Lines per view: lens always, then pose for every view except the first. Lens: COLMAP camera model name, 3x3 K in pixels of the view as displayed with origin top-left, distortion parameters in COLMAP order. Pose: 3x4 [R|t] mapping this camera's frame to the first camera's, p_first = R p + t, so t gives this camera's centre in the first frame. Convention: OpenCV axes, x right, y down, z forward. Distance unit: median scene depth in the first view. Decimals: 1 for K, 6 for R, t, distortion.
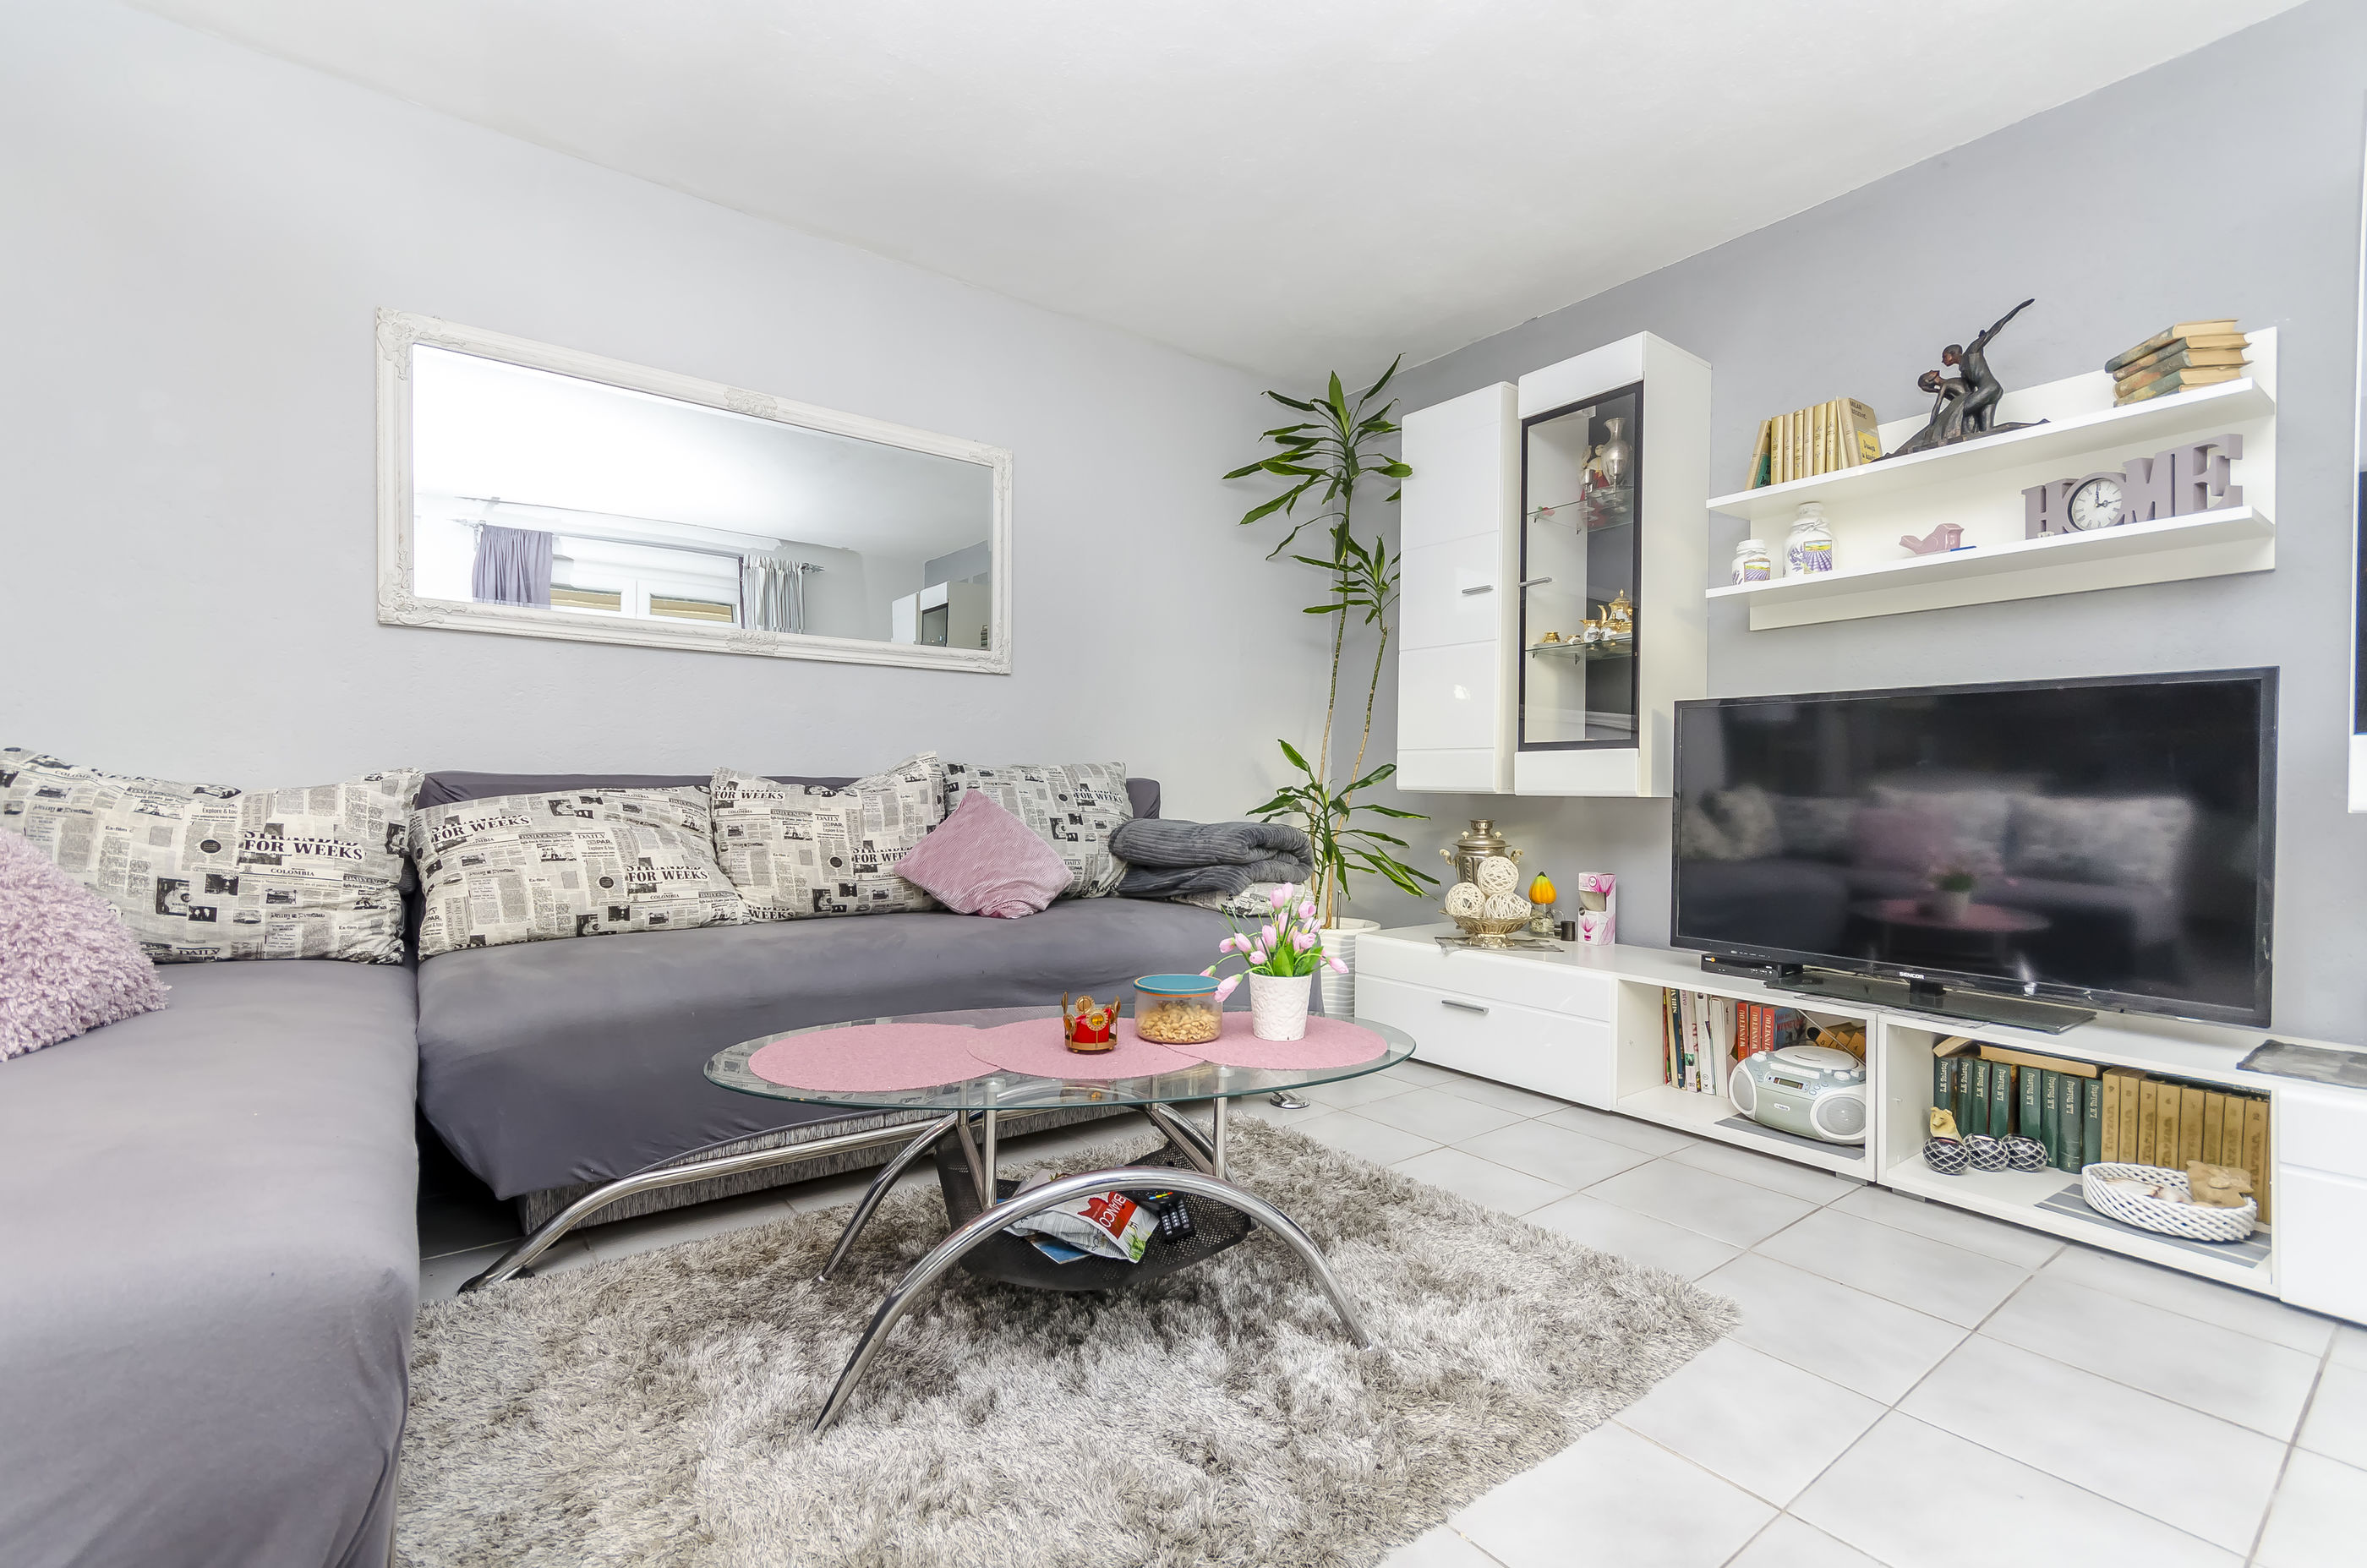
lens RADIAL K [[1039.7, 0, 1183.5], [0, 1039.7, 784.0], [0, 0, 1]] dist [-0.001924, 0.000213]
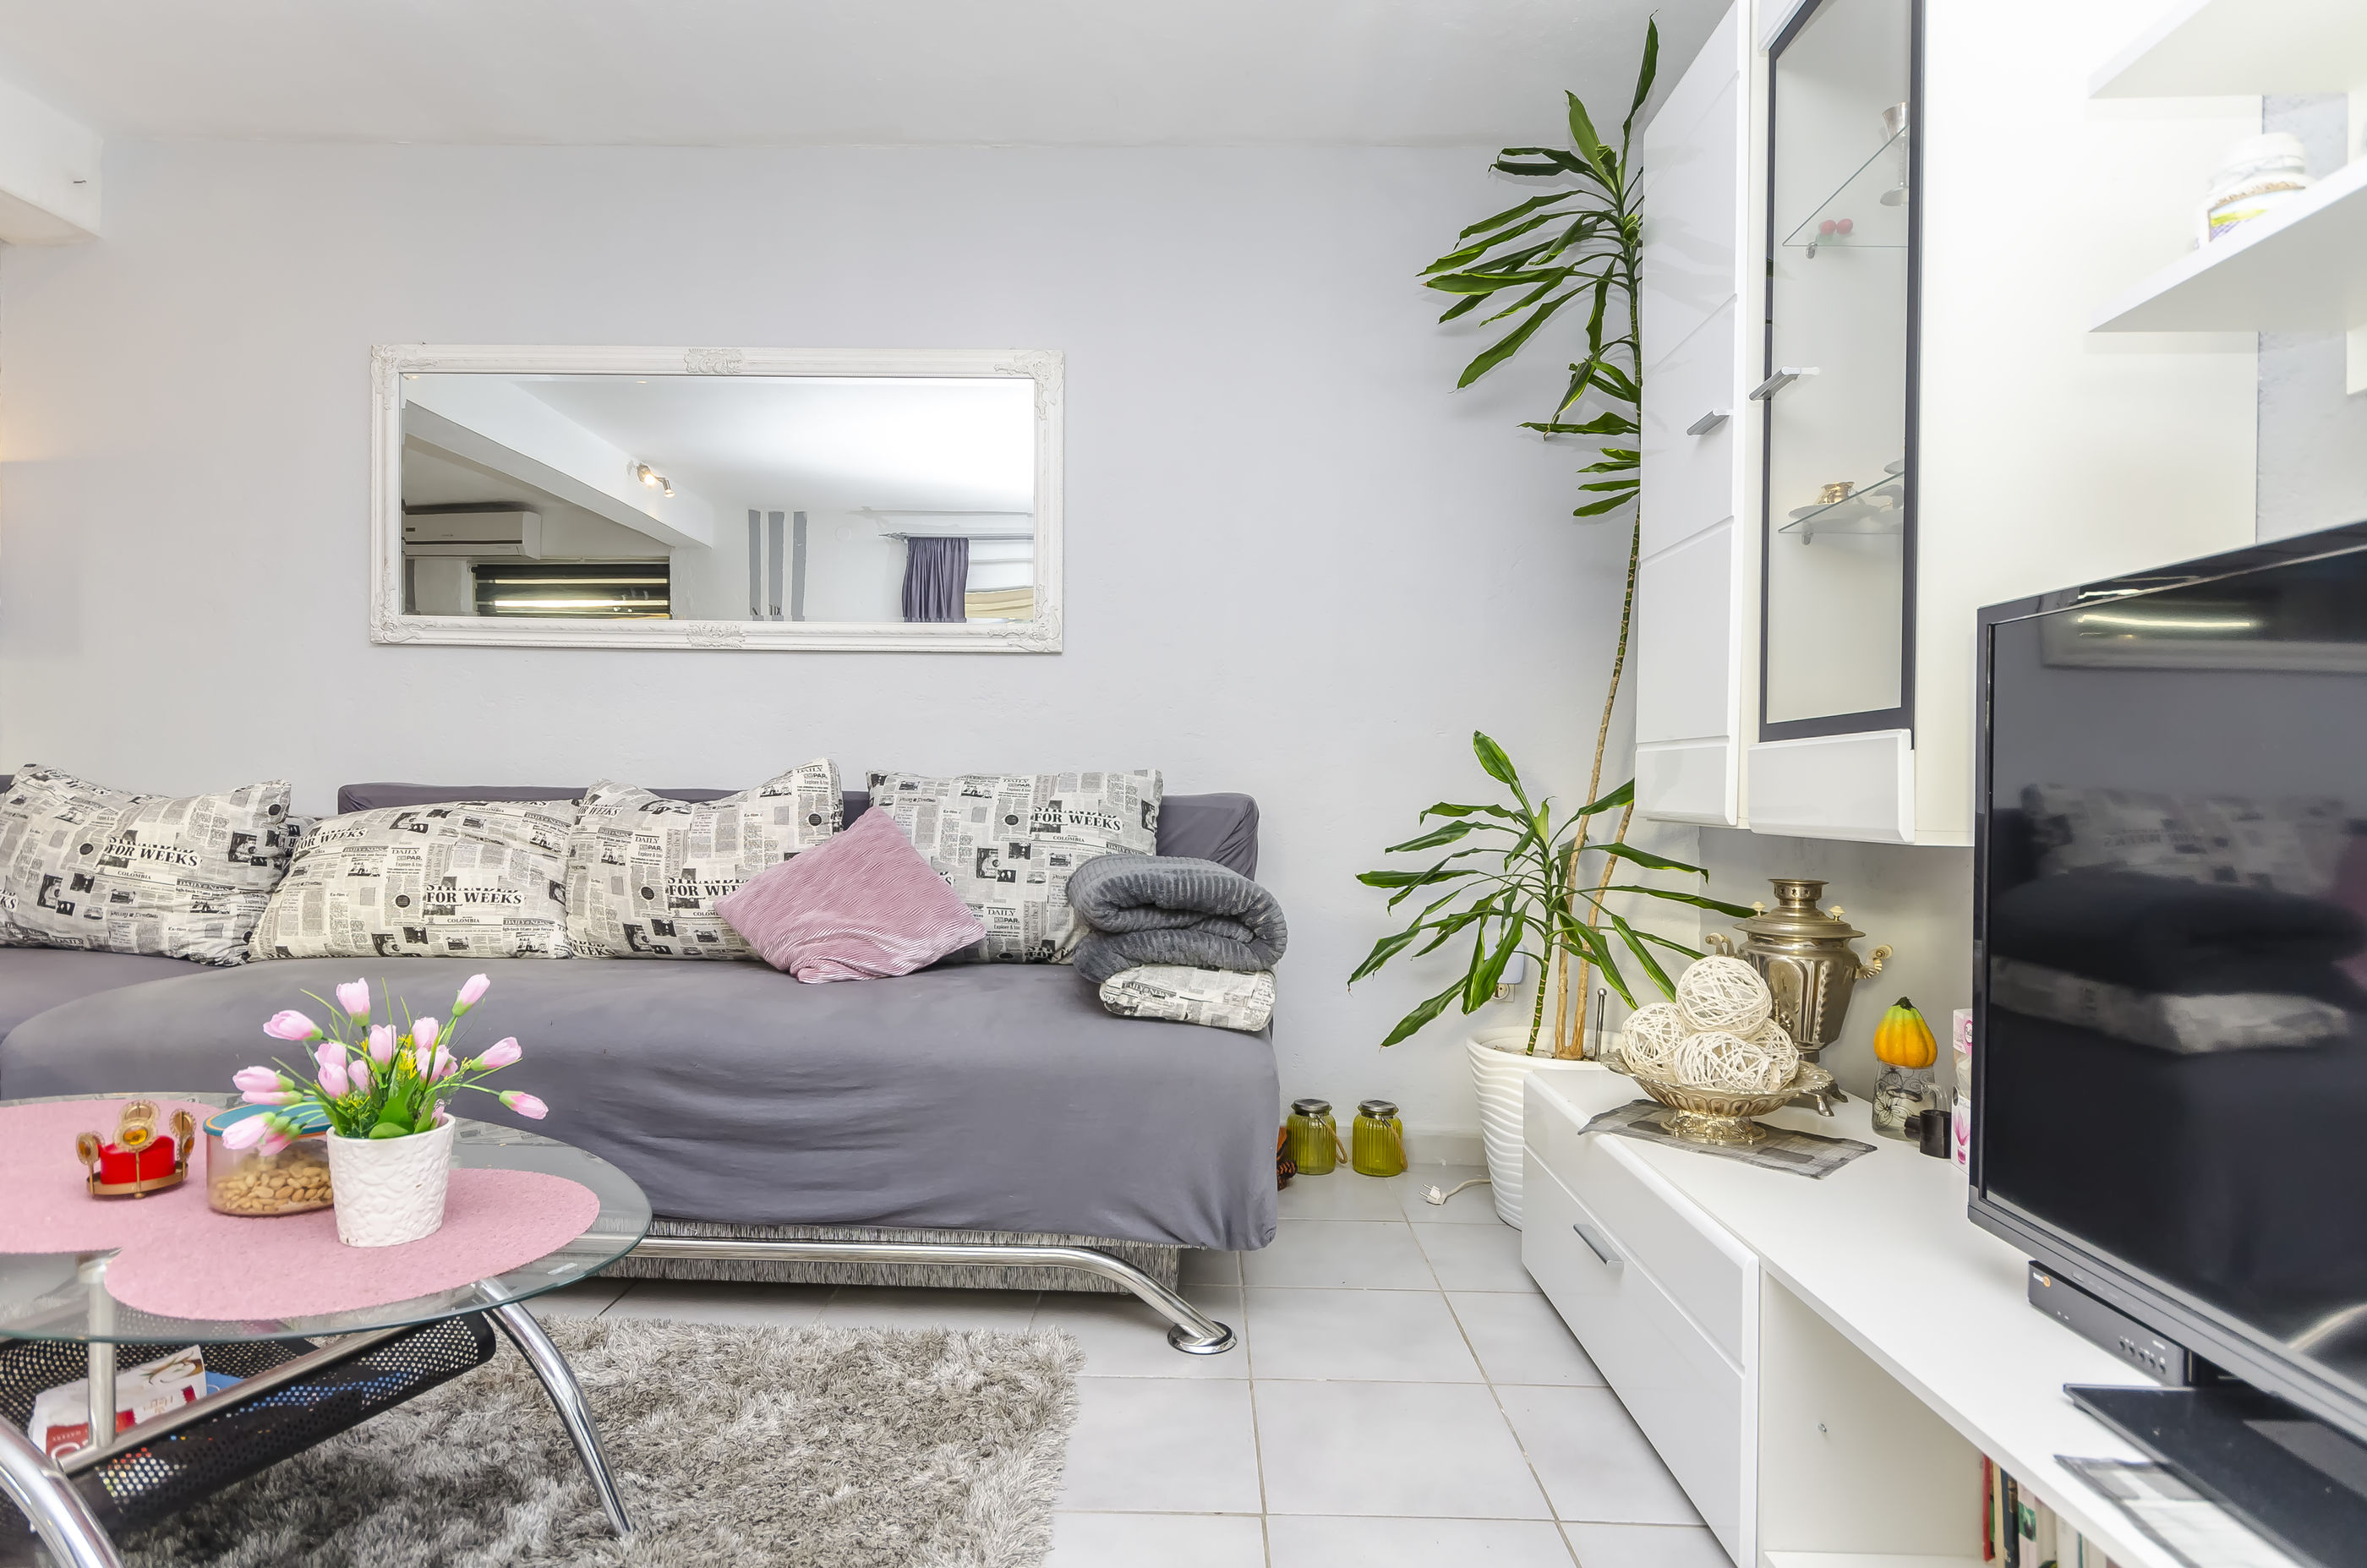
lens RADIAL K [[1220.6, 0, 1183.5], [0, 1220.6, 784.0], [0, 0, 1]] dist [-0.000263, -0.000427]
pose [[0.782293, 0.002057, -0.622907, 0.627382], [-0.007762, 0.999949, -0.006445, -0.008943], [0.622862, 0.009876, 0.782269, 0.526298]]
